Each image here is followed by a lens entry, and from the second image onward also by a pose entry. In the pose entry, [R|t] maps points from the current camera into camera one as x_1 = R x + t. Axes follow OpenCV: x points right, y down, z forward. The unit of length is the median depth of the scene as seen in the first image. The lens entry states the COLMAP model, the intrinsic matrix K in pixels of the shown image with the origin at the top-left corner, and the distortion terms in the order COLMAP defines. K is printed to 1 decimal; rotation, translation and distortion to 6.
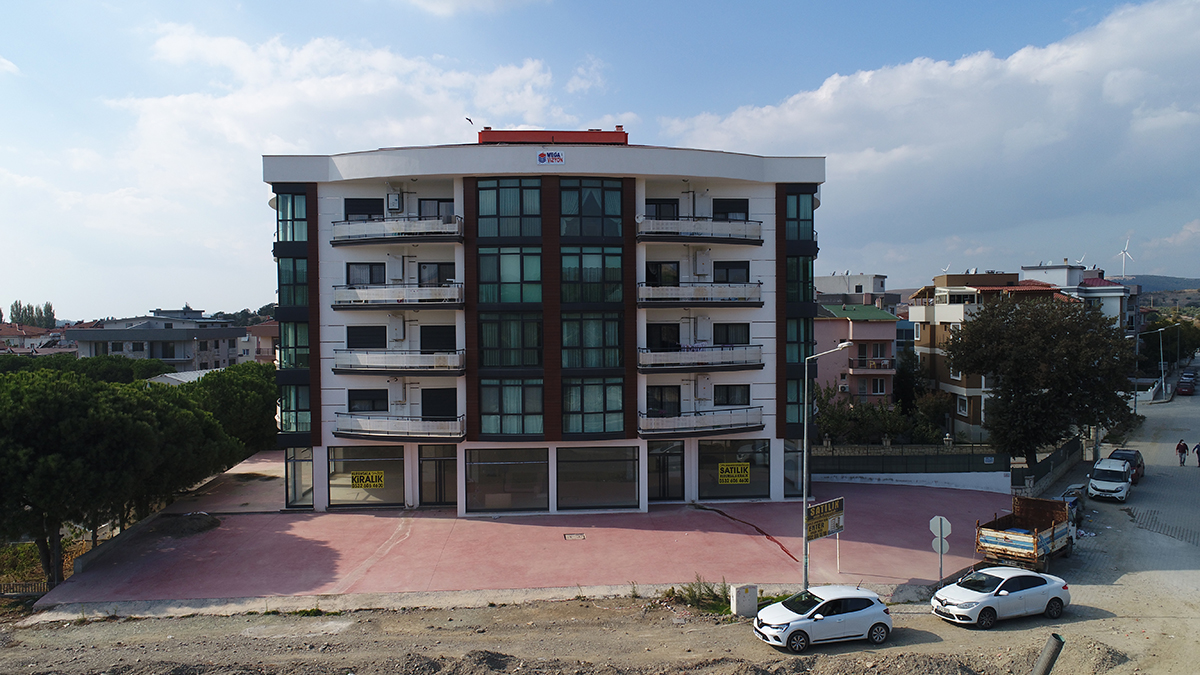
lens RADIAL K [[806.4, 0, 594.8], [0, 806.4, 337.3], [0, 0, 1]] dist [0.003835, -0.001620]
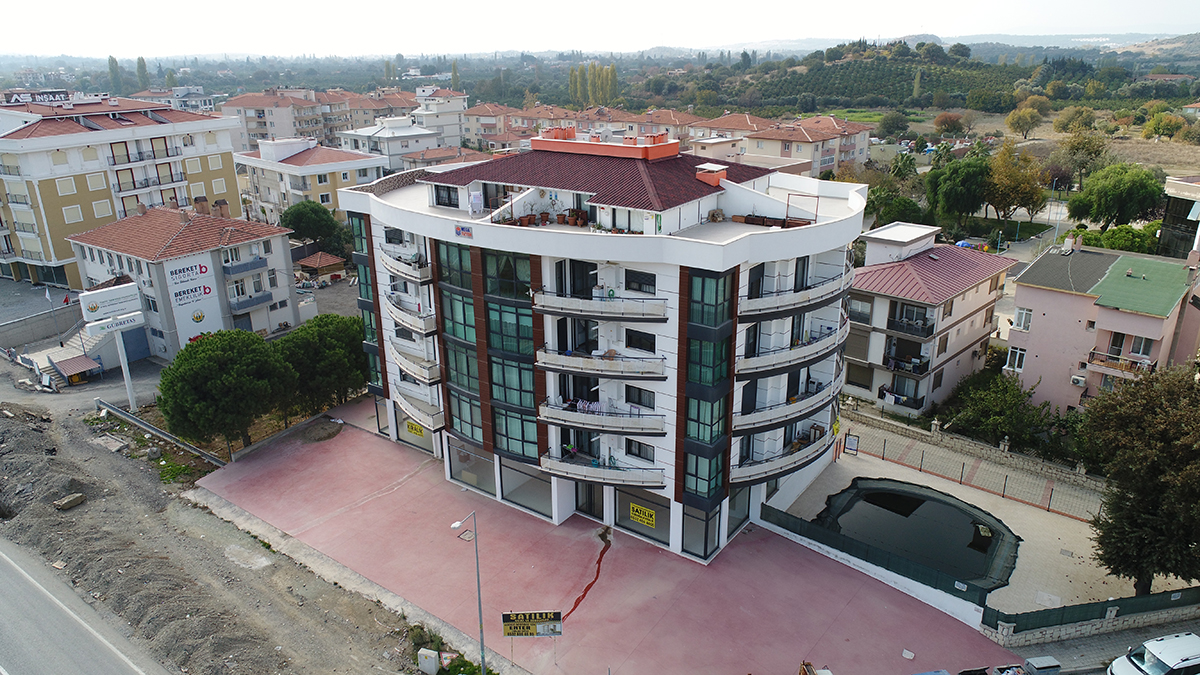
lens RADIAL K [[806.4, 0, 594.8], [0, 806.4, 337.3], [0, 0, 1]] dist [0.003835, -0.001620]
pose [[0.771938, 0.215057, -0.598216, 0.758783], [-0.009991, 0.945026, 0.326842, -0.432529], [0.635619, -0.246325, 0.731650, 0.239407]]
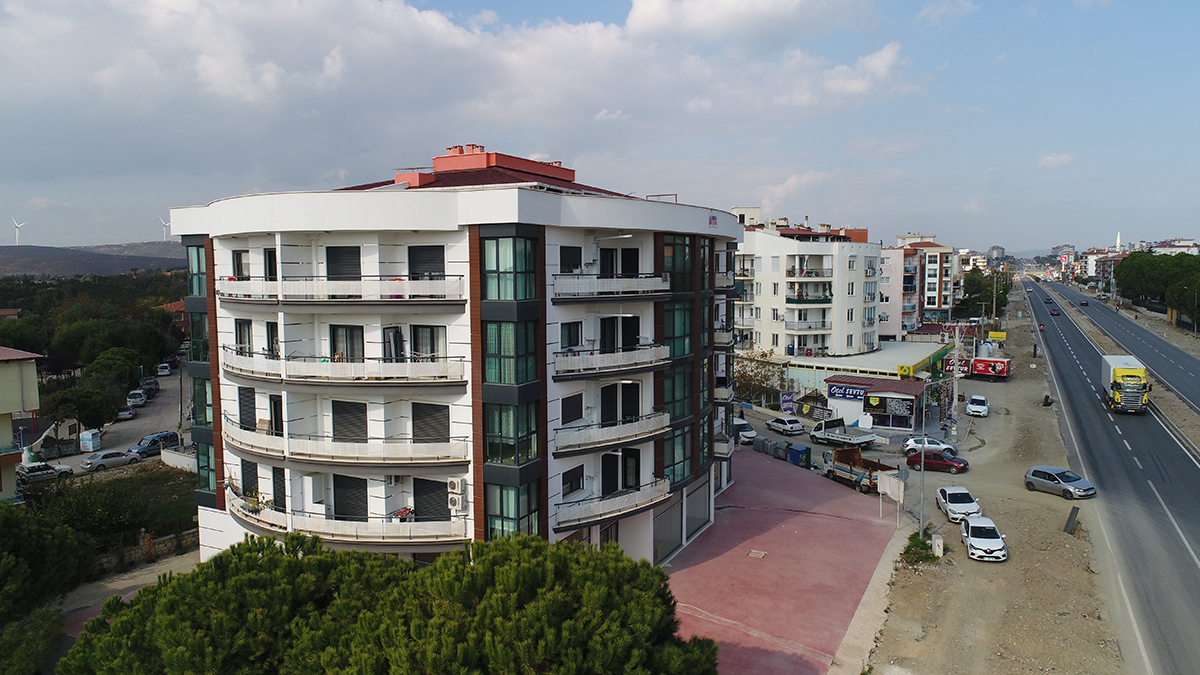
lens RADIAL K [[806.4, 0, 594.8], [0, 806.4, 337.3], [0, 0, 1]] dist [0.003835, -0.001620]
pose [[0.506550, -0.067398, 0.859572, -1.022772], [0.026109, 0.997682, 0.062841, -0.131938], [-0.861815, -0.009389, 0.507136, 0.557006]]
